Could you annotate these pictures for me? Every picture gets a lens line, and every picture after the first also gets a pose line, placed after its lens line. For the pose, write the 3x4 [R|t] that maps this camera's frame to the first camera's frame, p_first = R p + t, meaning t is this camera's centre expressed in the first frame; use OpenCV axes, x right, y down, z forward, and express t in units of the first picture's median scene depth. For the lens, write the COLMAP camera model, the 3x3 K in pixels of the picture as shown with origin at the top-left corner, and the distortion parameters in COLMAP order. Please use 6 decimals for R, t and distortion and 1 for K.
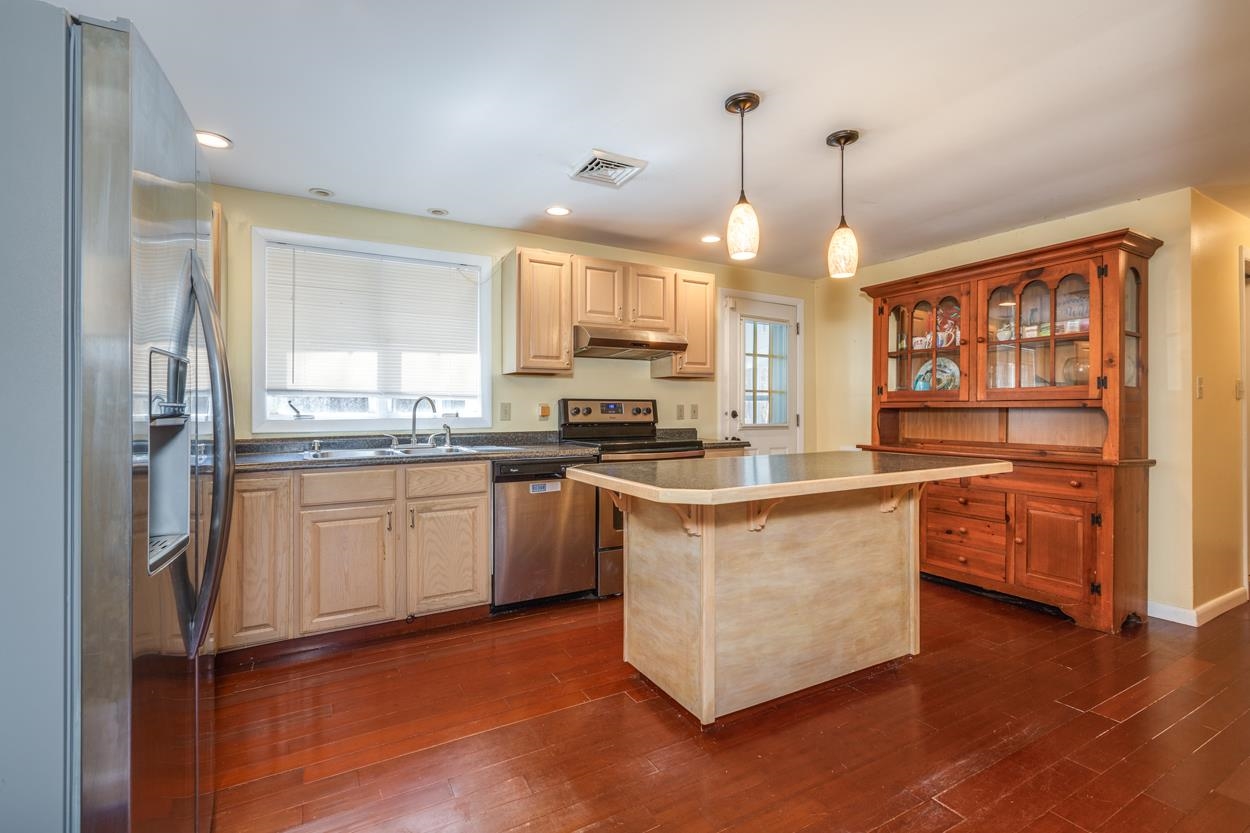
lens RADIAL K [[562.5, 0, 623.5], [0, 562.5, 406.1], [0, 0, 1]] dist [0.000168, 0.000183]
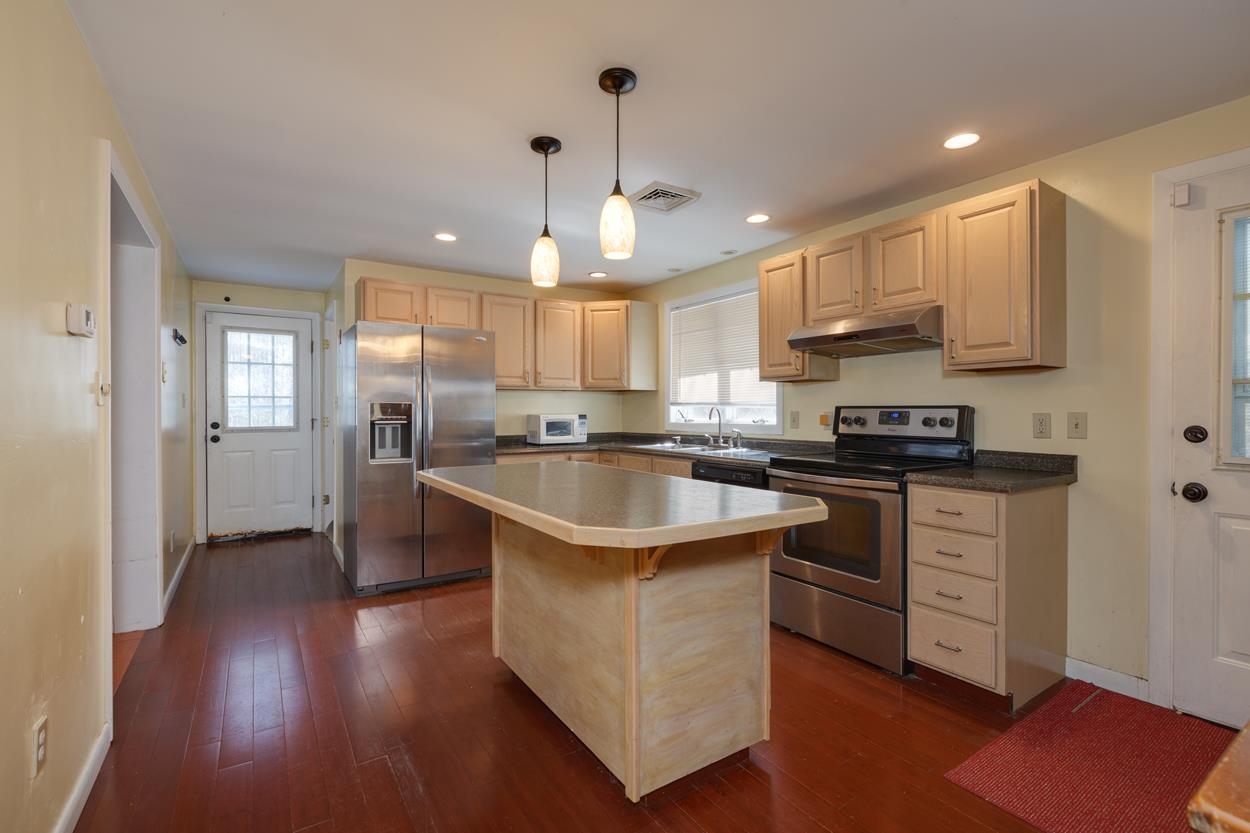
lens RADIAL K [[561.2, 0, 626.6], [0, 561.2, 413.3], [0, 0, 1]] dist [0.000593, -0.000003]
pose [[0.077405, 0.006815, -0.996976, 0.852625], [0.005531, 0.999958, 0.007265, -0.011525], [0.996984, -0.006077, 0.077364, 0.688174]]
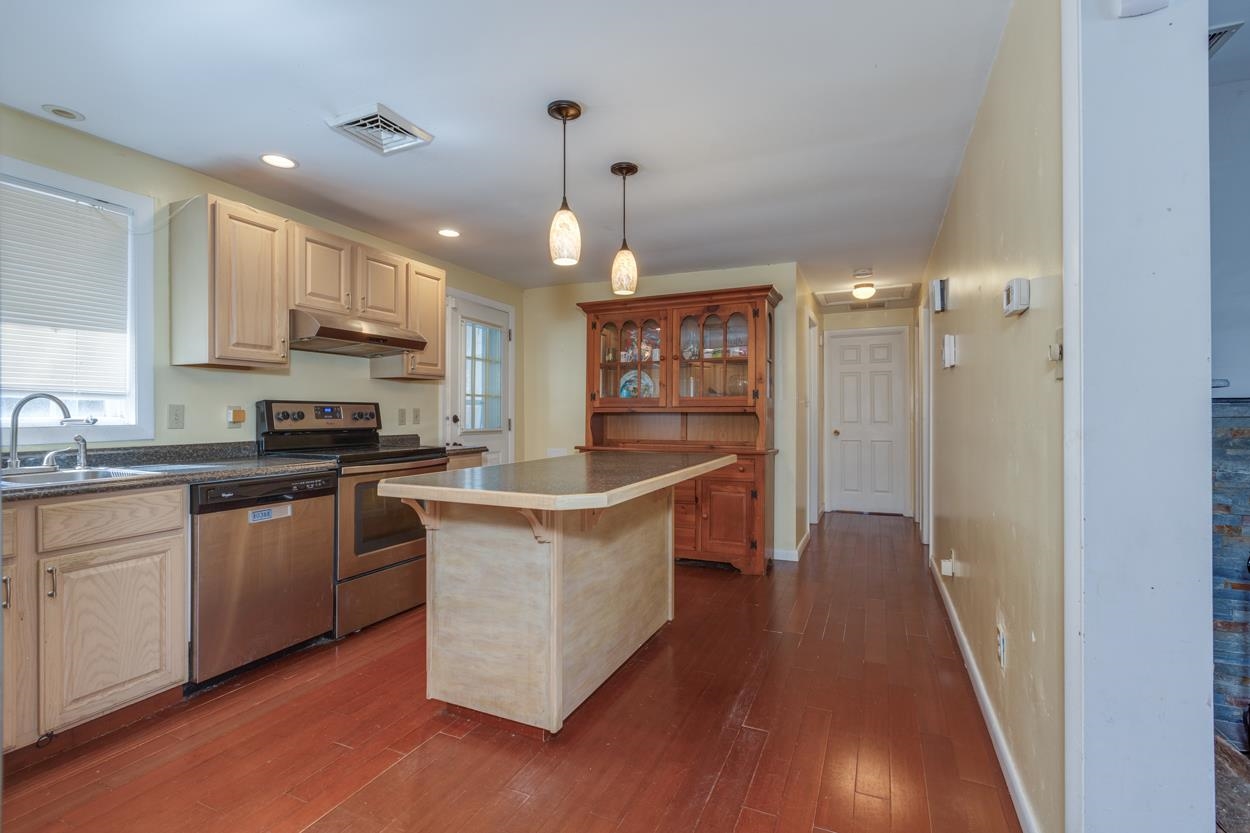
lens RADIAL K [[561.2, 0, 626.6], [0, 561.2, 413.3], [0, 0, 1]] dist [0.000593, -0.000003]
pose [[0.803025, 0.000820, 0.595945, -0.192896], [-0.002998, 0.999992, 0.002663, 0.002054], [-0.595938, -0.003924, 0.803021, 0.078105]]
